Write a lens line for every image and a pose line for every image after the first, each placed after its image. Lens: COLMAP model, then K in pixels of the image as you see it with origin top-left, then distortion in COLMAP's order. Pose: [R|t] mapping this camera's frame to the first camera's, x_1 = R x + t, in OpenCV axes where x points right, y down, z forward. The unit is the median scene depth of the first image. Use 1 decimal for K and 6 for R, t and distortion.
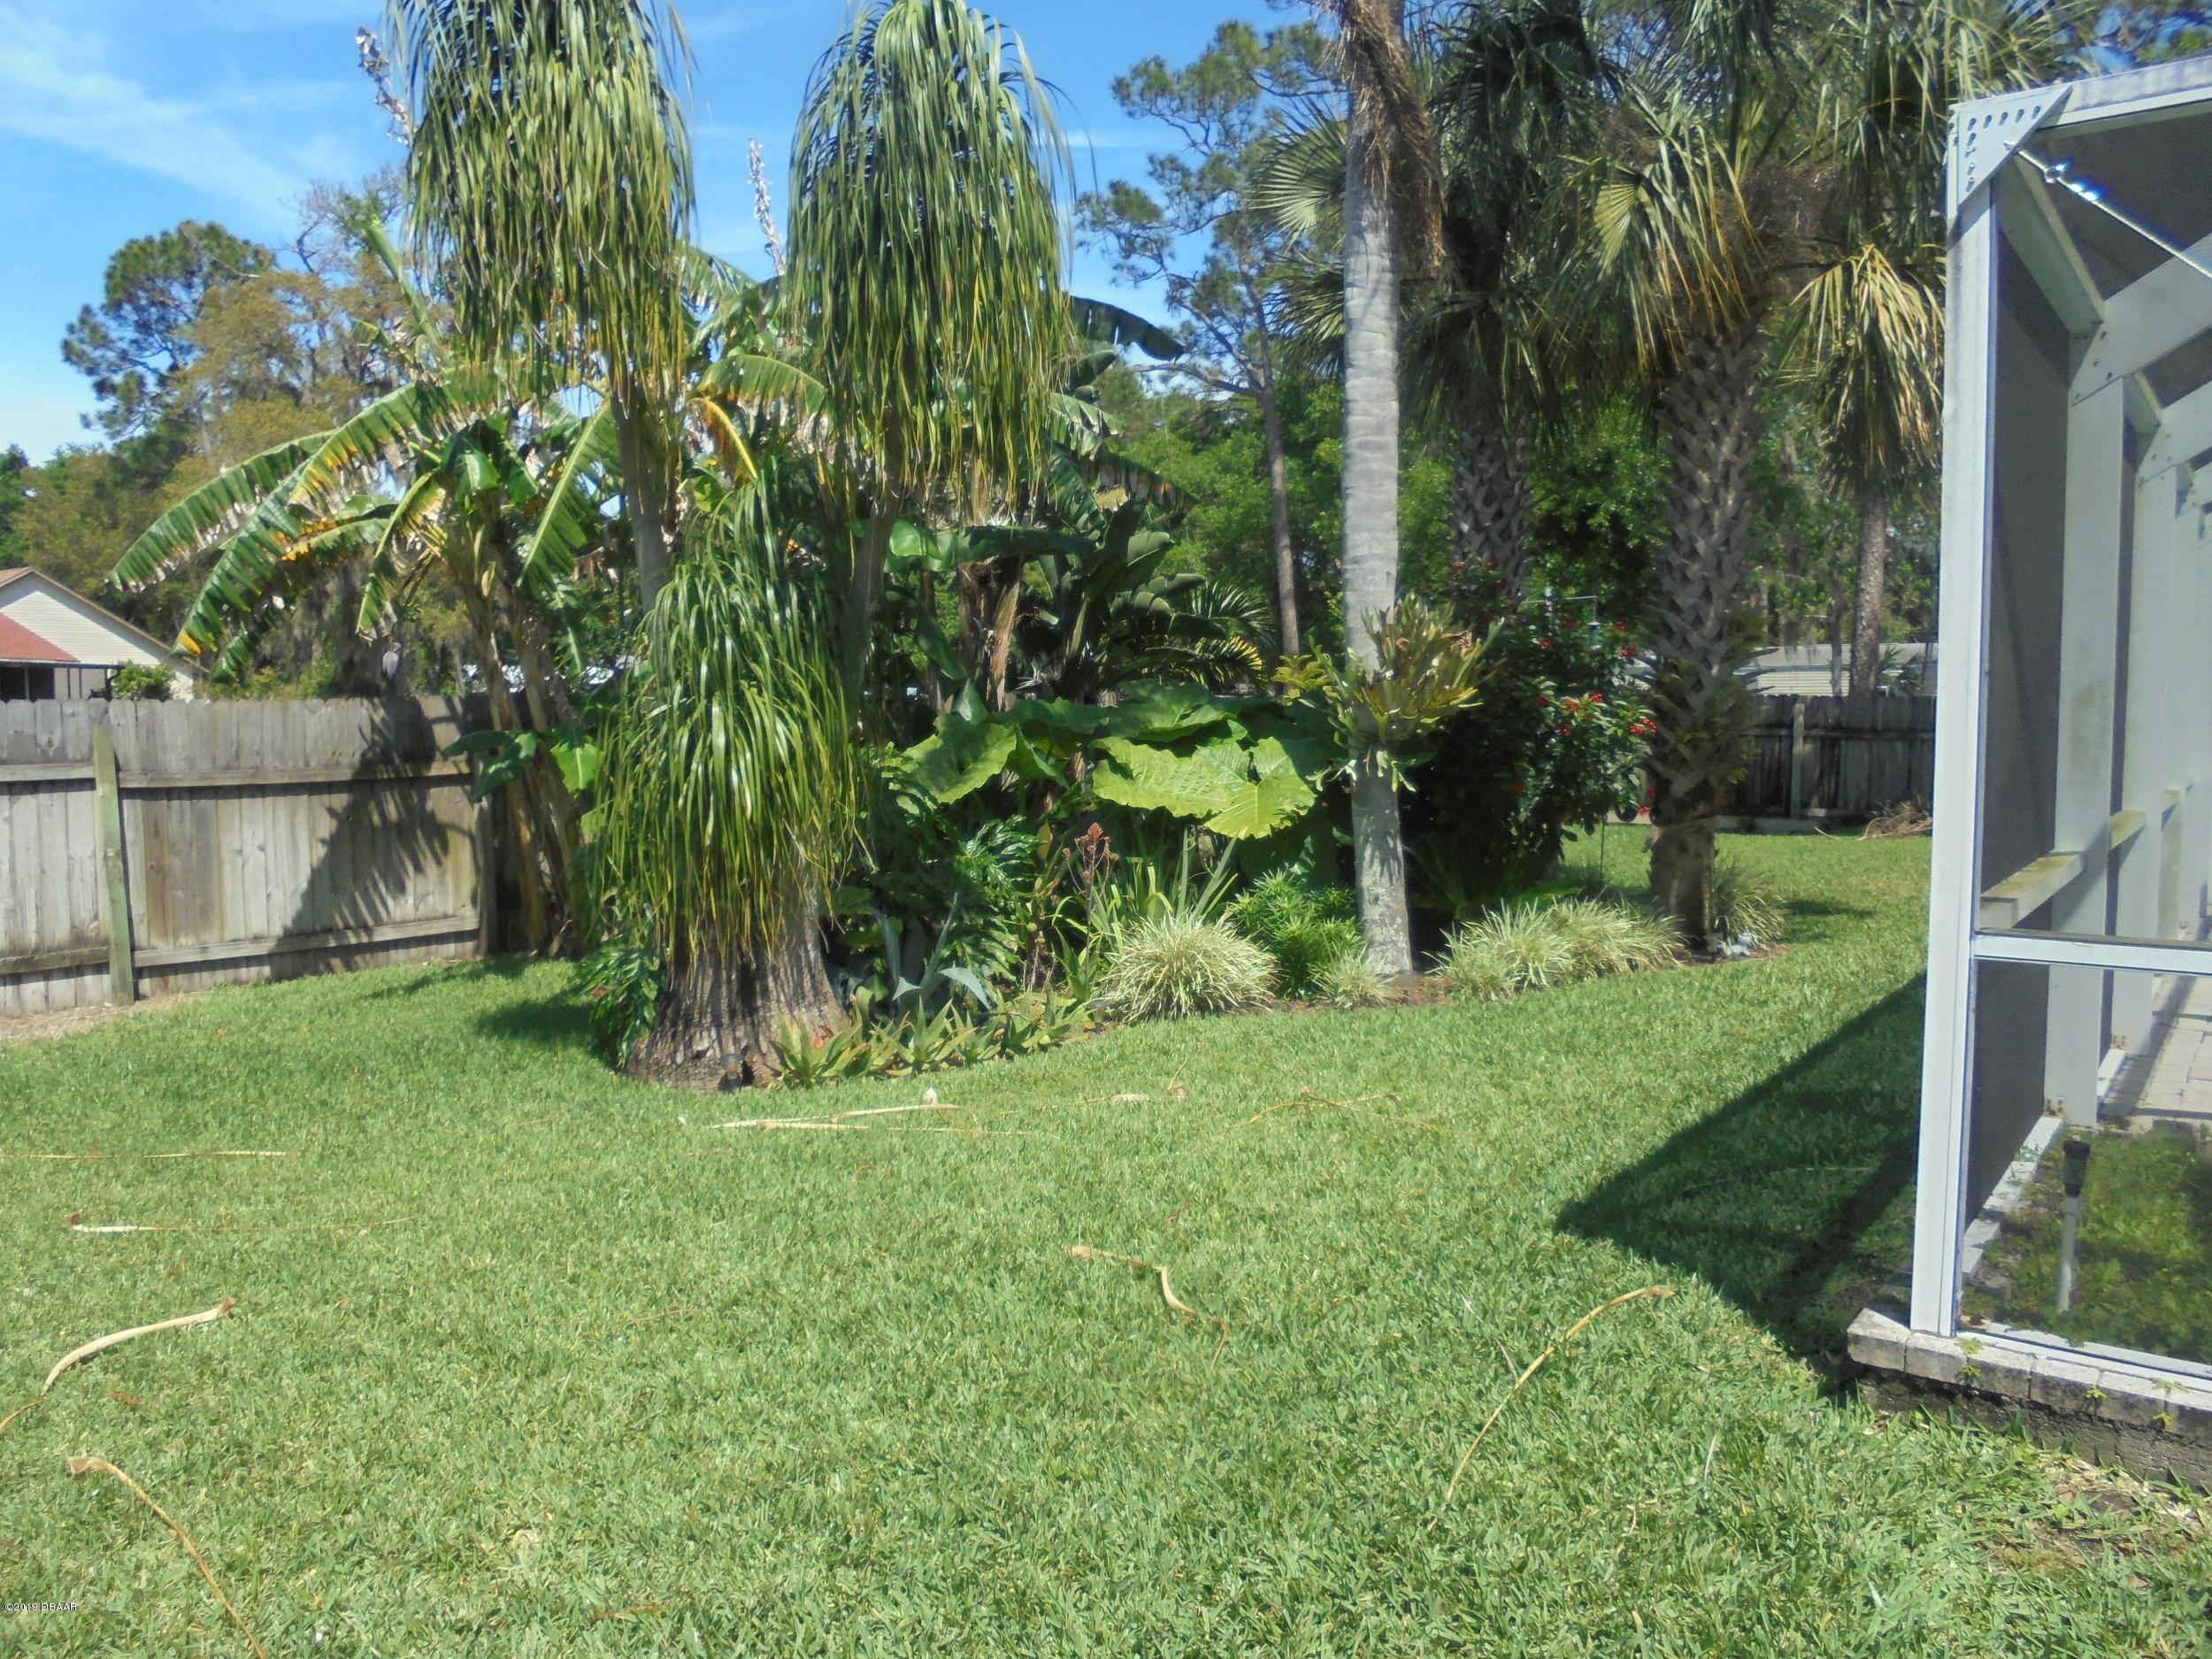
lens RADIAL K [[1686.4, 0, 1115.6], [0, 1686.4, 827.0], [0, 0, 1]] dist [-0.100546, 0.060474]
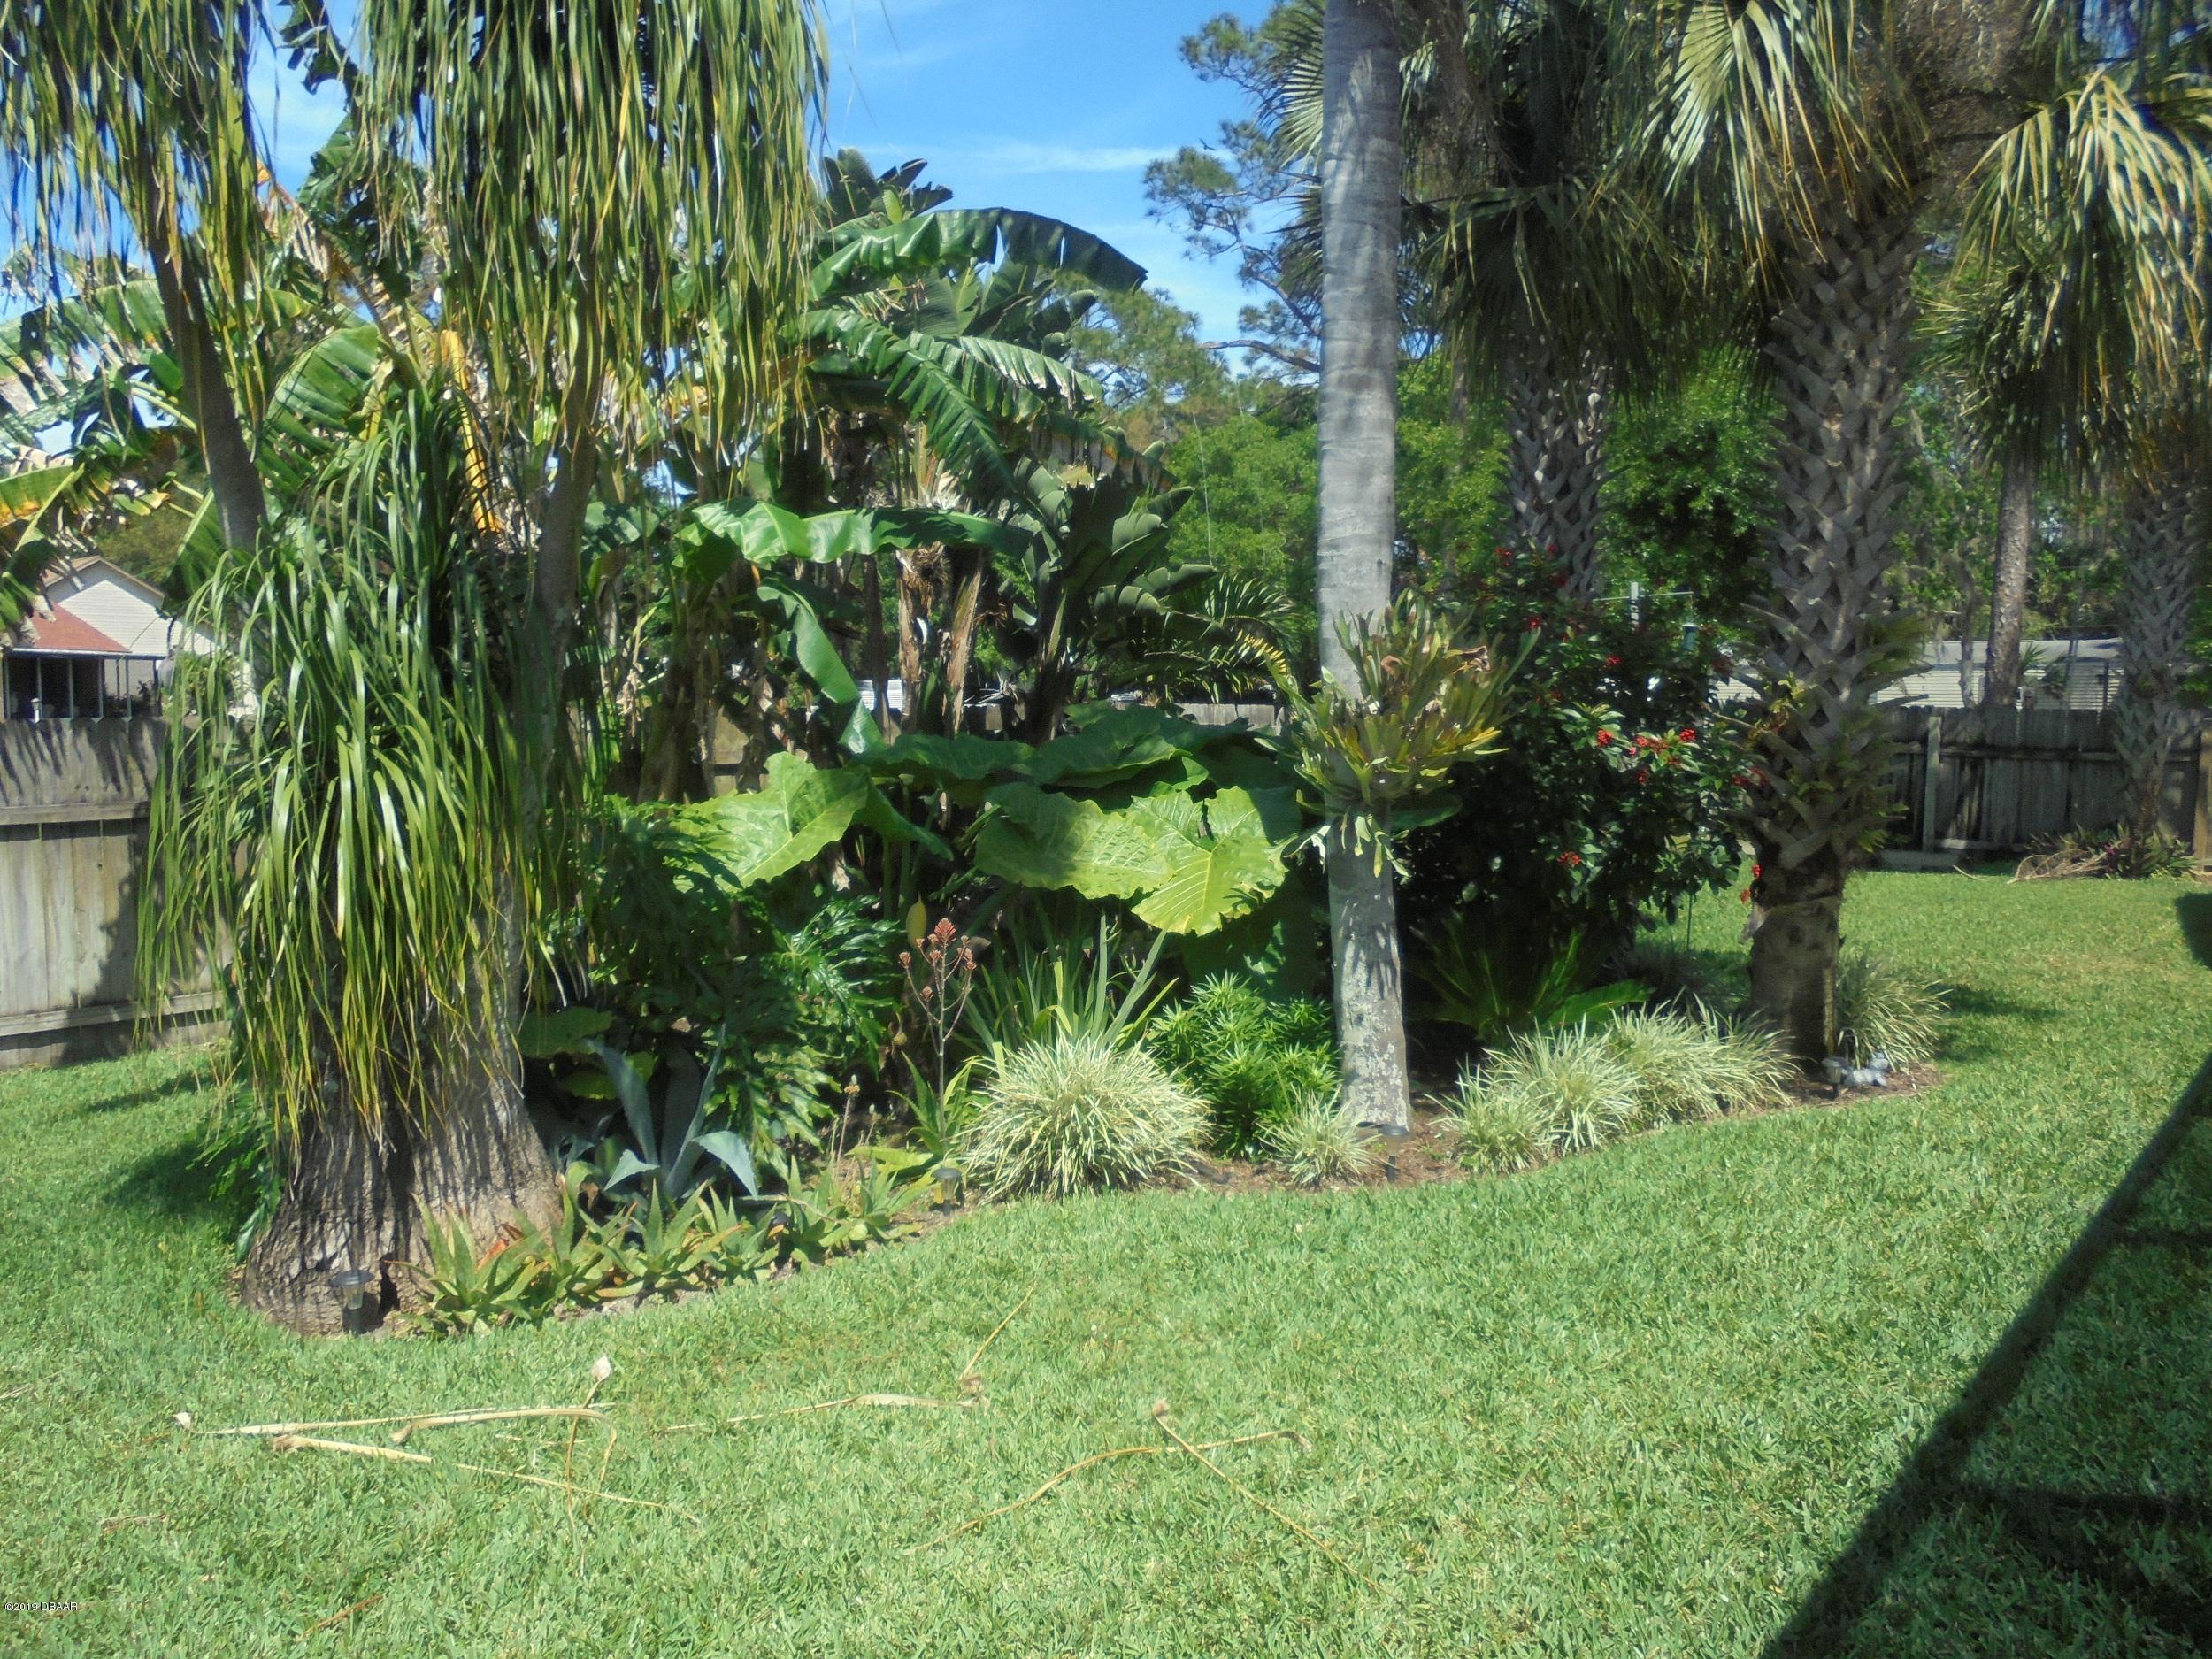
lens RADIAL K [[1686.4, 0, 1084.4], [0, 1686.4, 826.9], [0, 0, 1]] dist [-0.100546, 0.060474]
pose [[0.997075, 0.011198, -0.075610, 0.085501], [-0.010738, 0.999921, 0.006490, -0.039591], [0.075677, -0.005659, 0.997116, 0.258834]]
